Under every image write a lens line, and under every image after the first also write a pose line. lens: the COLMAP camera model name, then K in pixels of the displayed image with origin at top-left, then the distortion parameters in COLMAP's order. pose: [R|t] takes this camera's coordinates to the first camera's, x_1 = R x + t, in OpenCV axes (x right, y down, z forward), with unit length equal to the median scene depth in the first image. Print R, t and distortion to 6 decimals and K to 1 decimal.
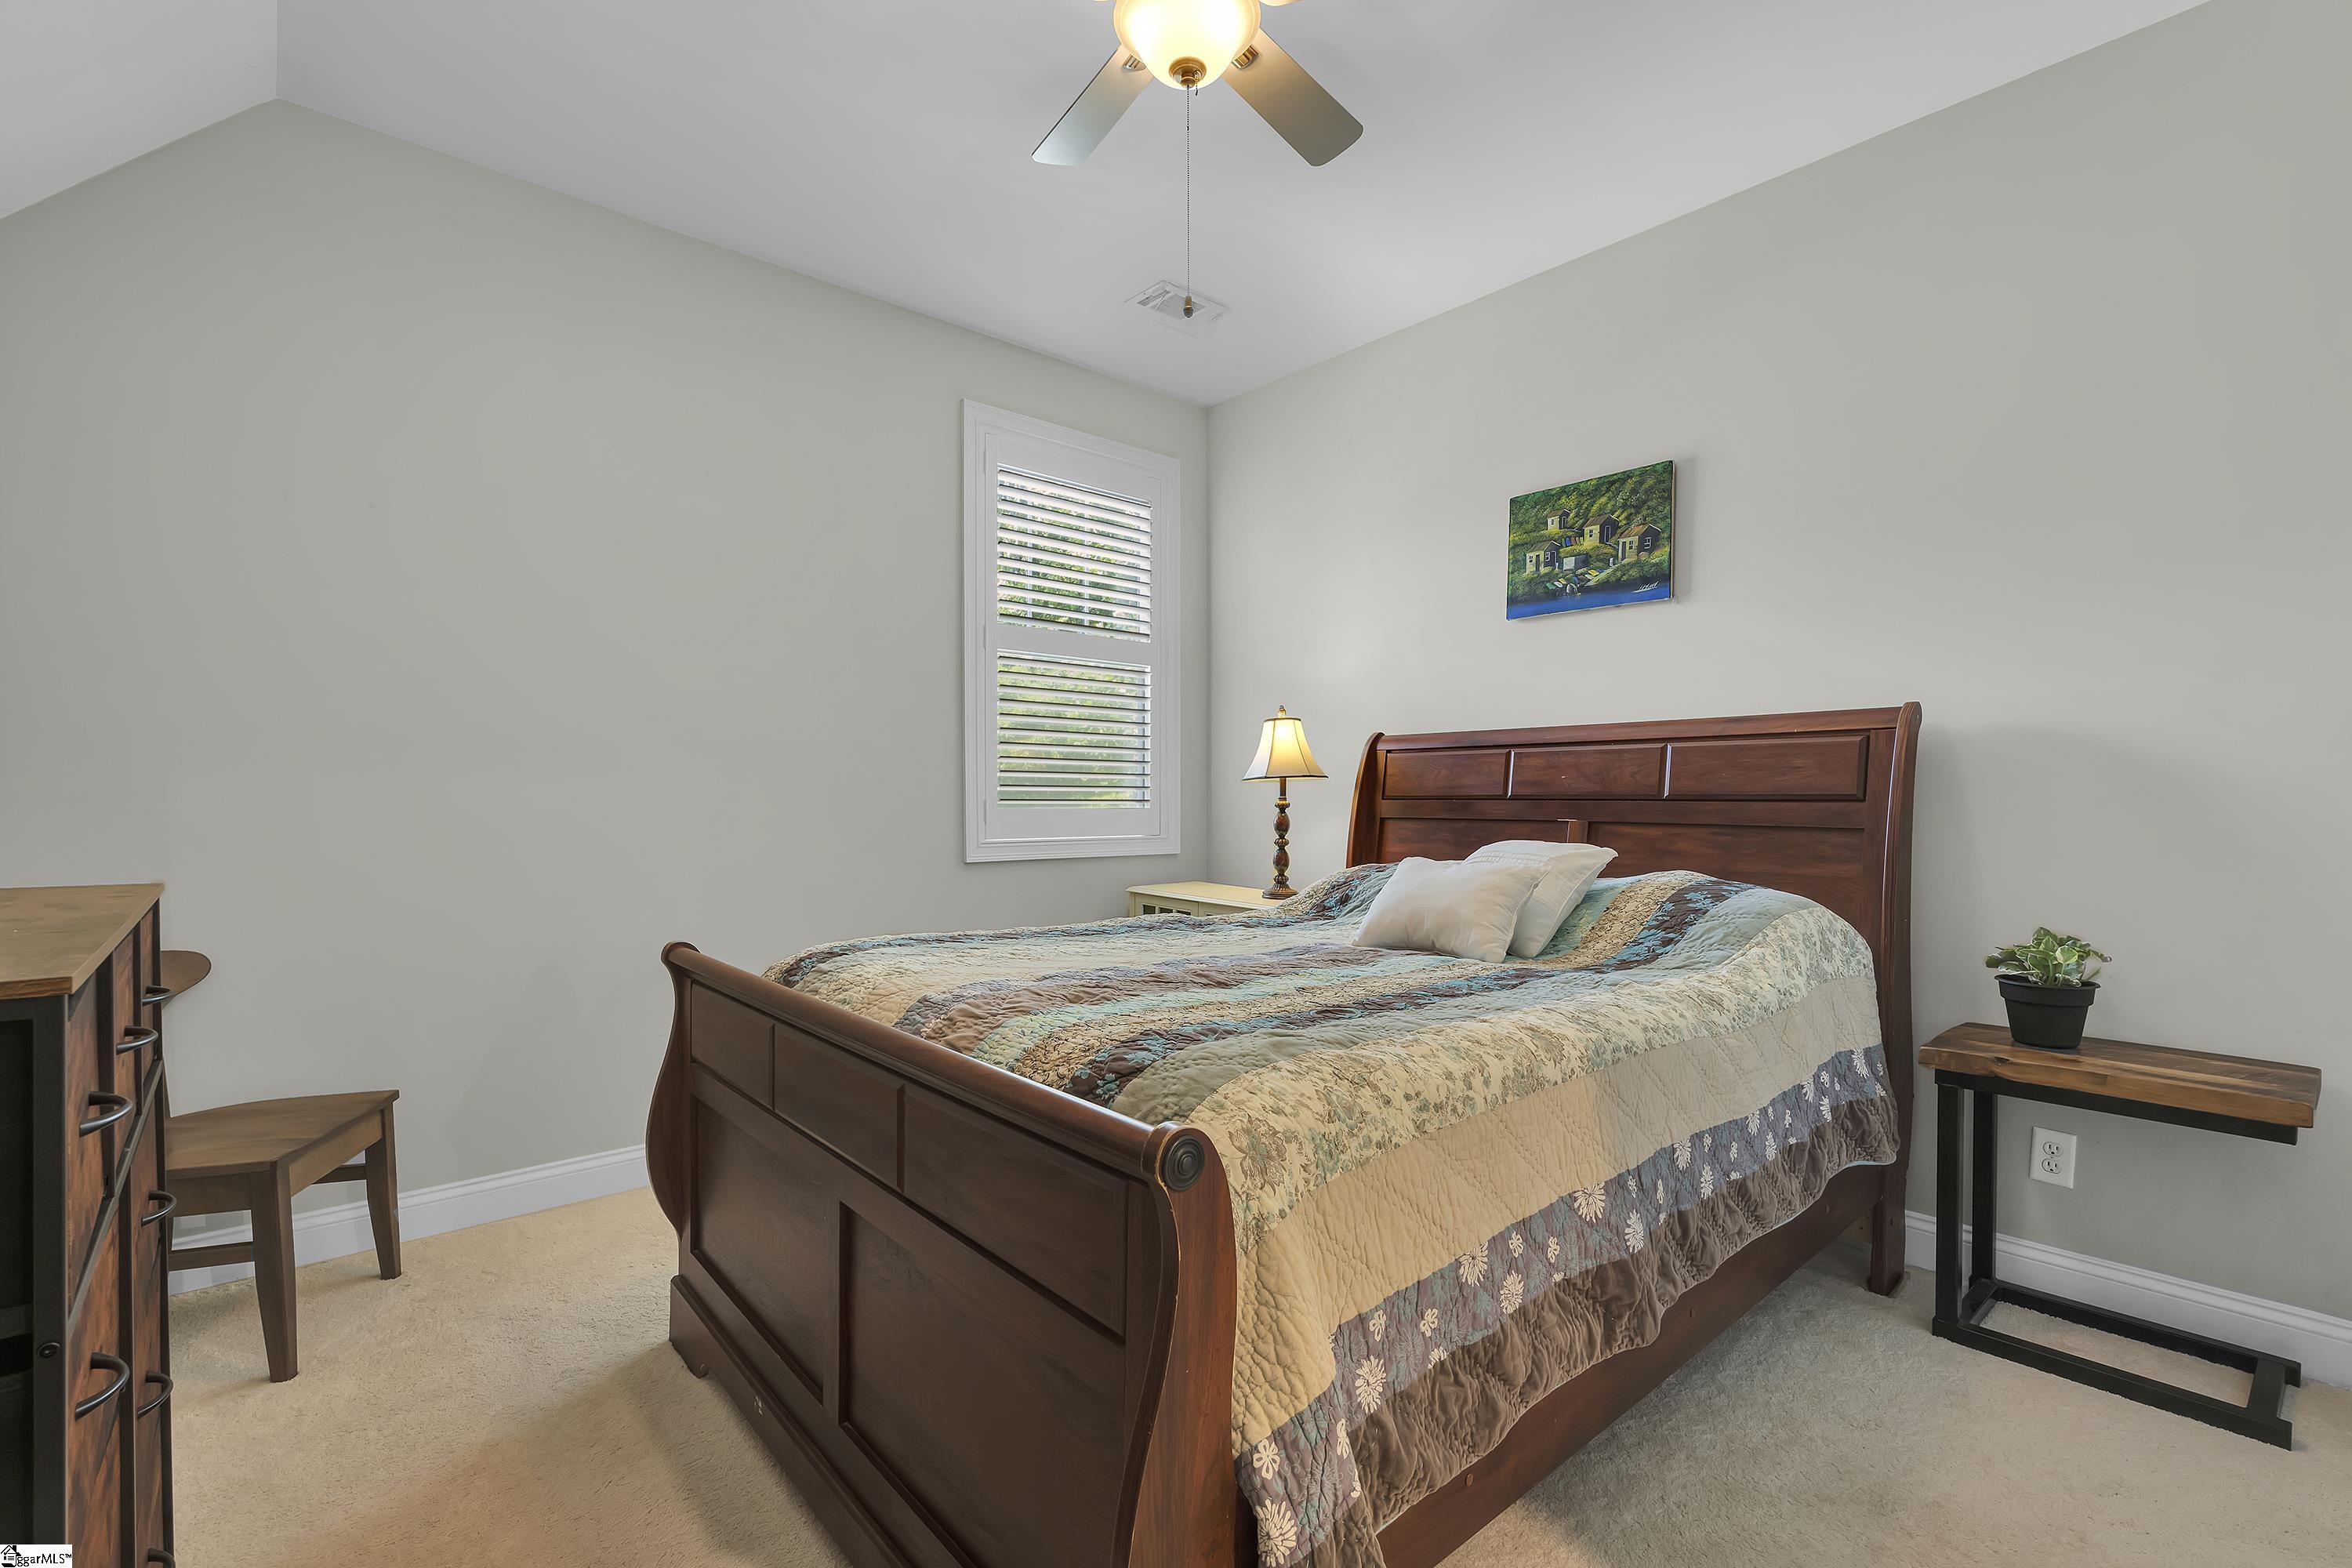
lens RADIAL K [[1053.7, 0, 1178.2], [0, 1053.7, 792.1], [0, 0, 1]] dist [-0.003164, -0.000221]
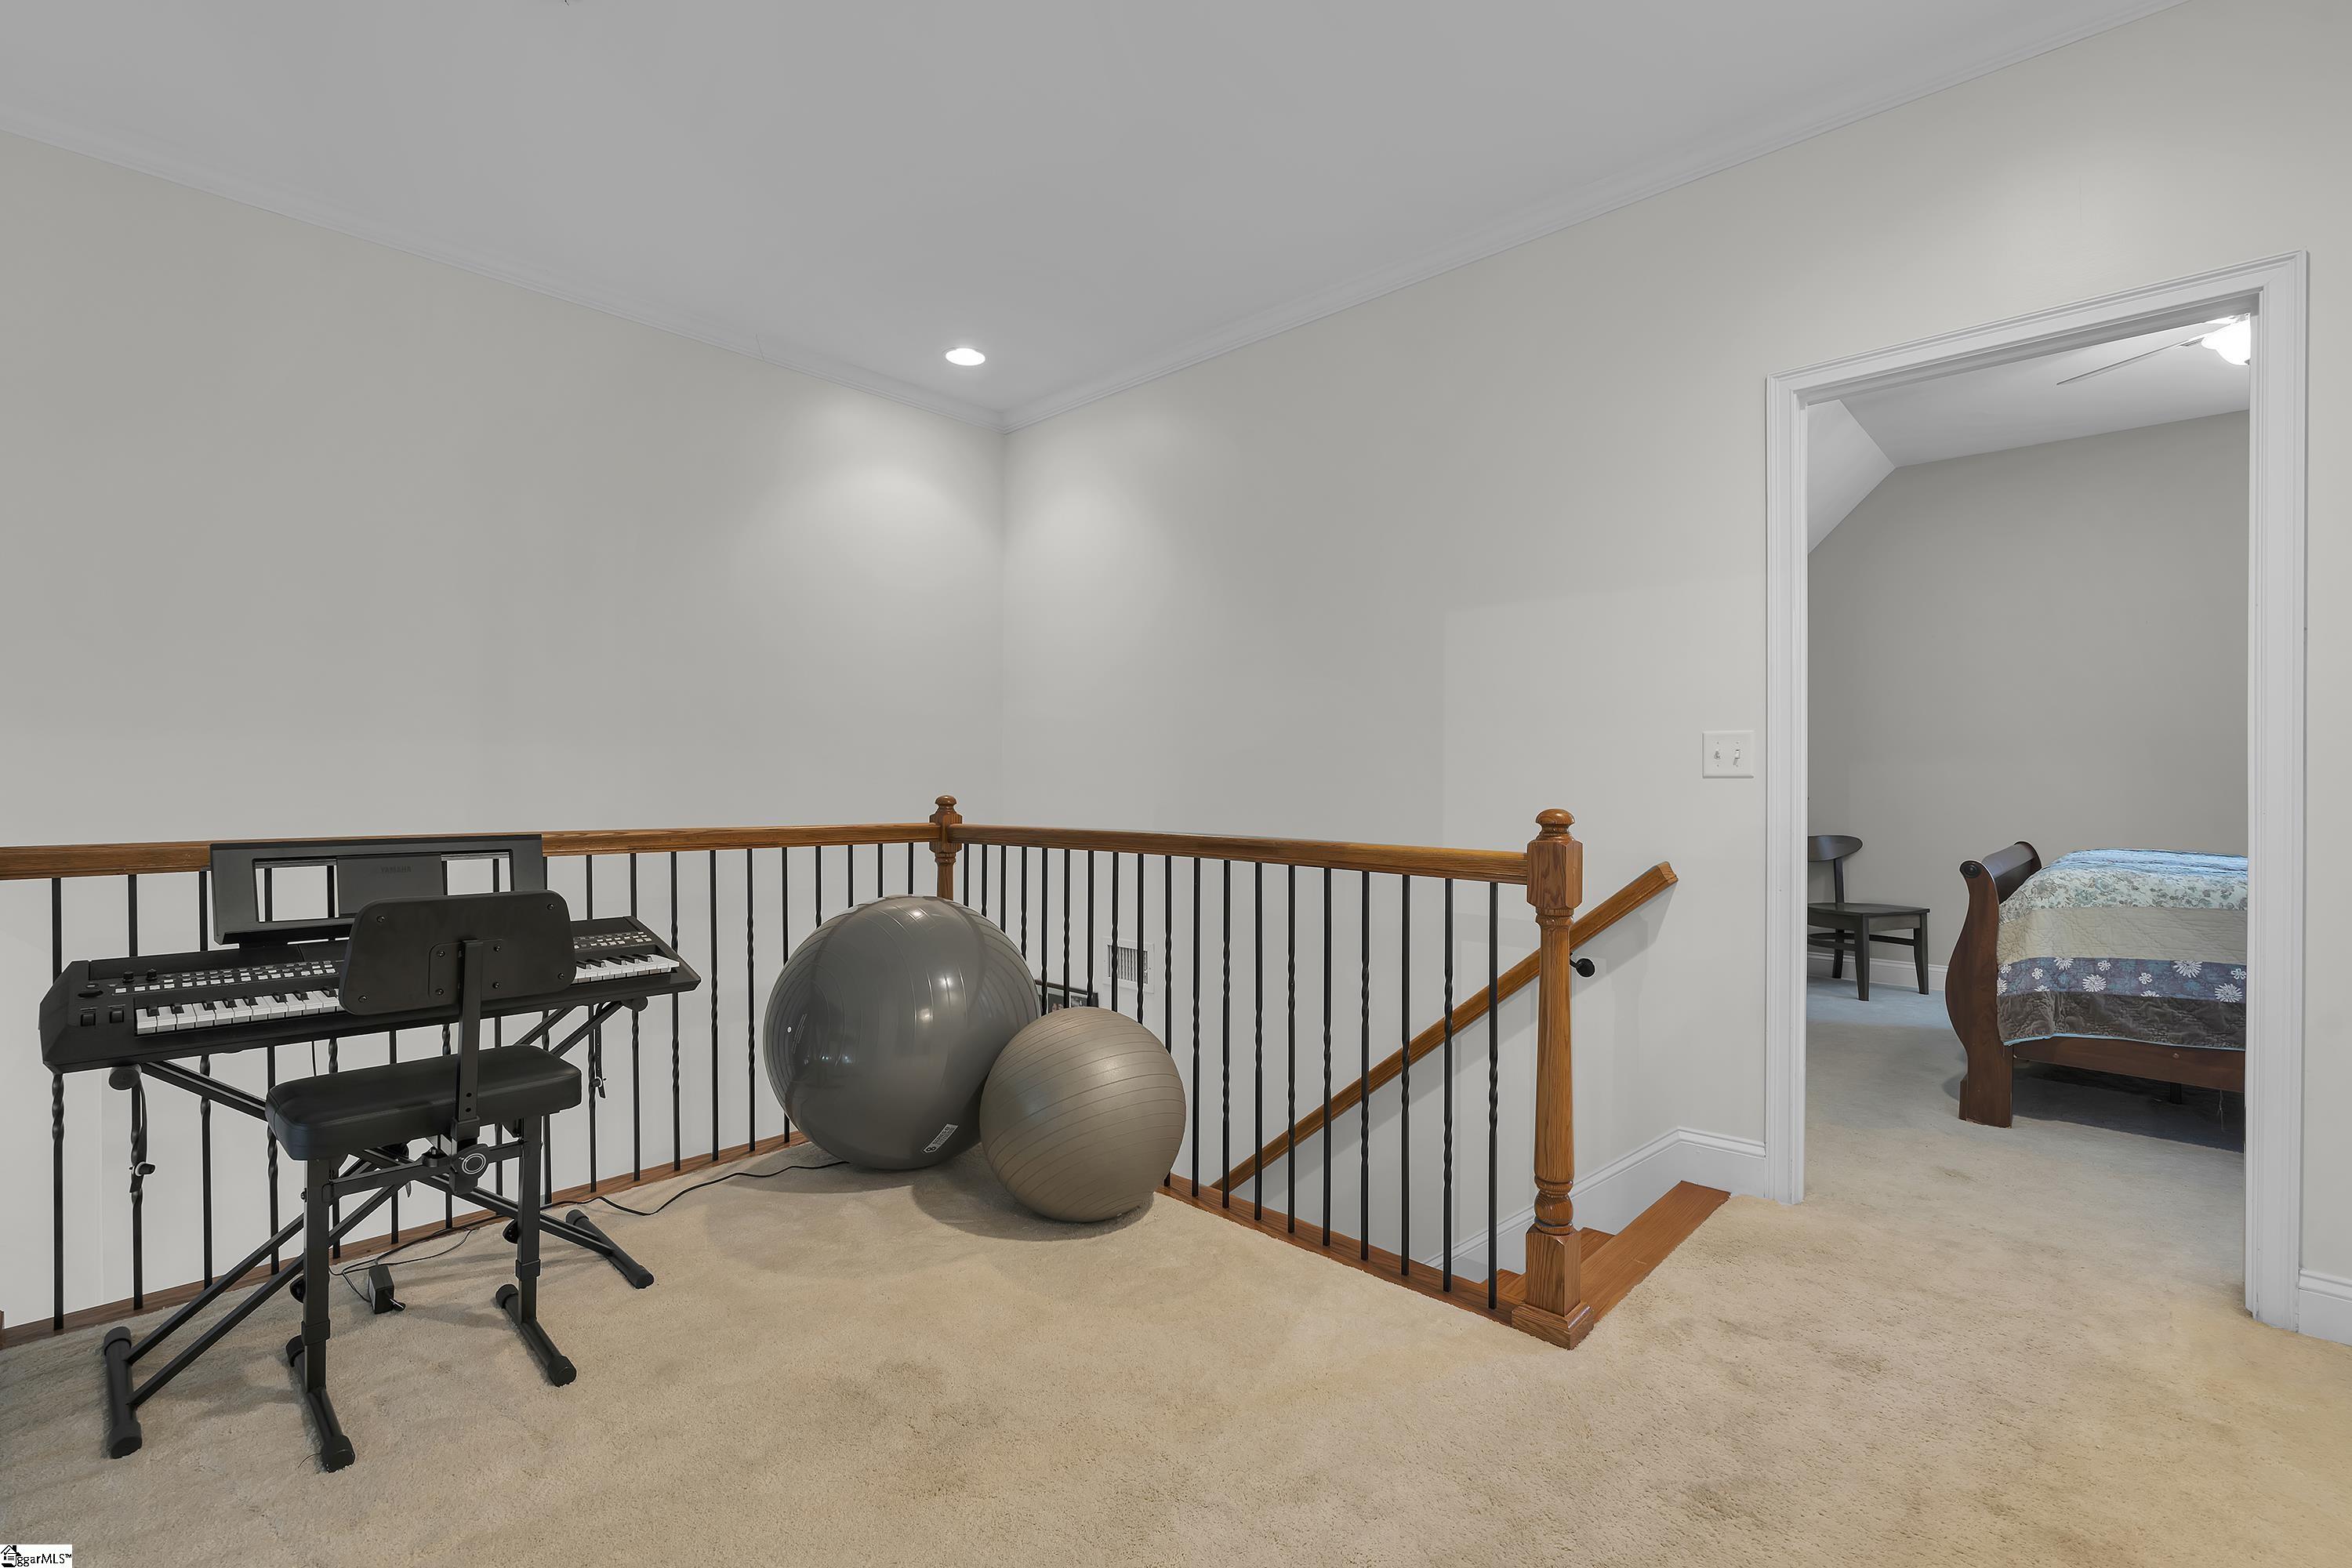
lens RADIAL K [[1053.7, 0, 1178.2], [0, 1053.7, 792.1], [0, 0, 1]] dist [-0.003164, -0.000221]
pose [[0.120906, 0.022735, -0.992404, 2.348084], [-0.000873, 0.999740, 0.022796, 0.013940], [0.992664, -0.001889, 0.120894, -1.510940]]
